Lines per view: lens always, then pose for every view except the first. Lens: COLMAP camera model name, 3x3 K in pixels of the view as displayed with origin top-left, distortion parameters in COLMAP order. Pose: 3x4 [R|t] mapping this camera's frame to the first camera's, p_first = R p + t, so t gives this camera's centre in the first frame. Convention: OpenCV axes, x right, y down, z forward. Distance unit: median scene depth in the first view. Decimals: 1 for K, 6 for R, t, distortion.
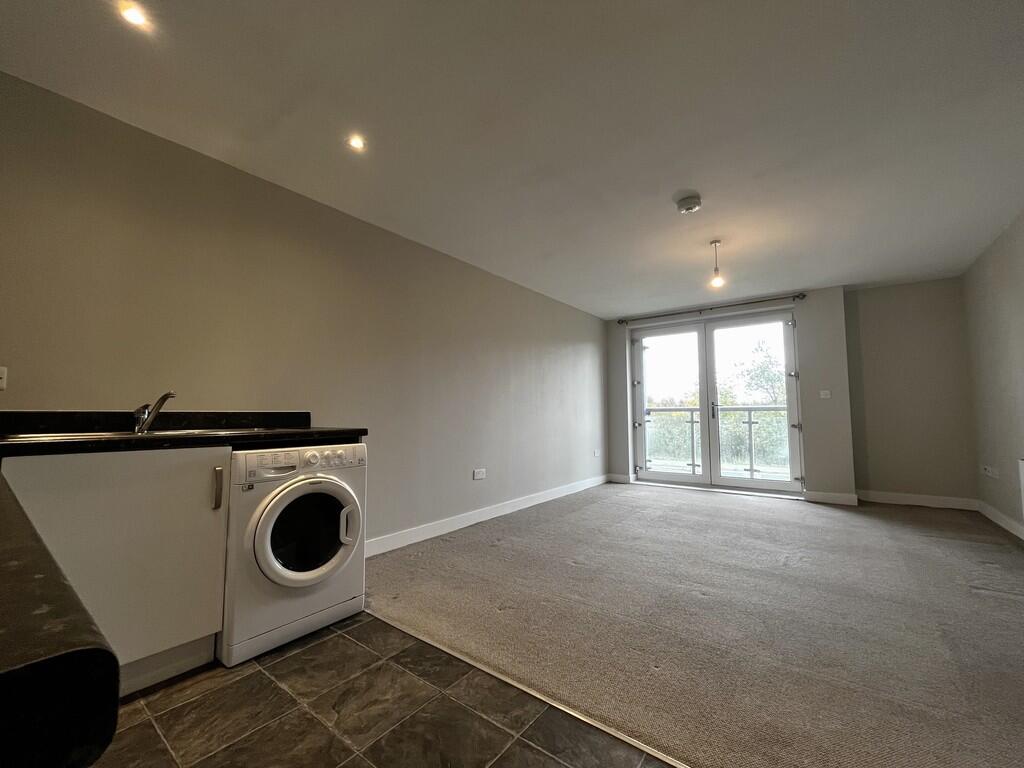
lens RADIAL K [[413.9, 0, 512.0], [0, 413.9, 384.0], [0, 0, 1]] dist [-0.001456, -0.000320]
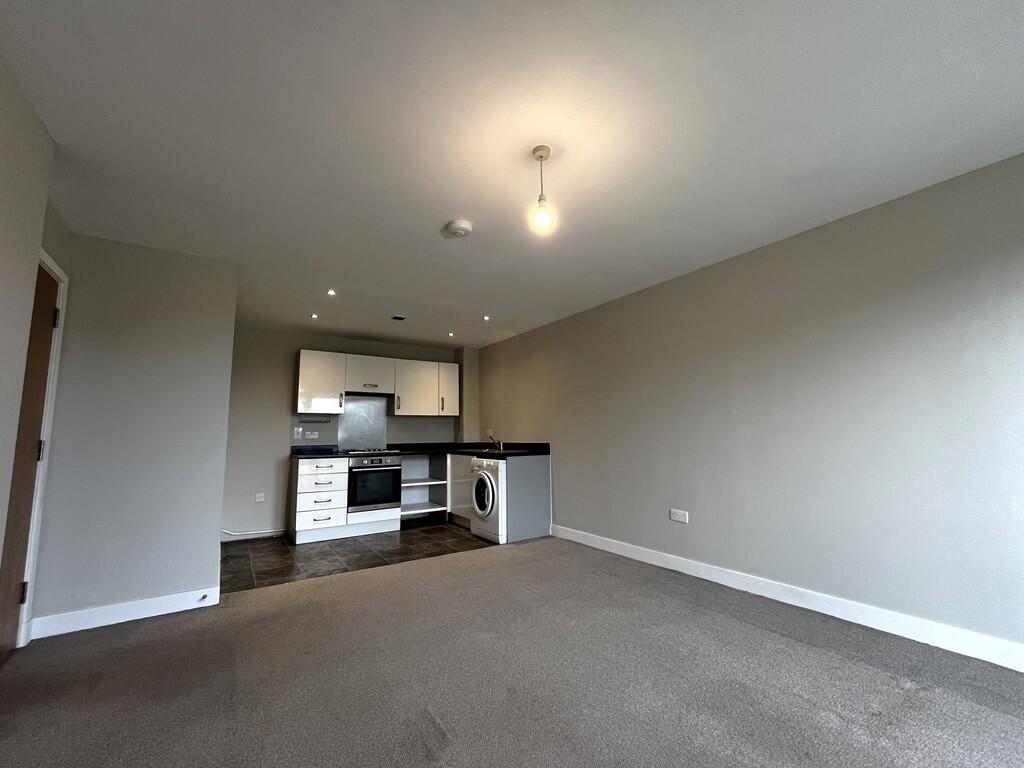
lens RADIAL K [[413.9, 0, 512.0], [0, 413.9, 384.0], [0, 0, 1]] dist [-0.001456, -0.000320]
pose [[-0.312782, -0.102367, -0.944292, 0.921260], [0.087832, 0.986798, -0.136068, 0.032486], [0.945755, -0.125499, -0.299662, 1.006813]]
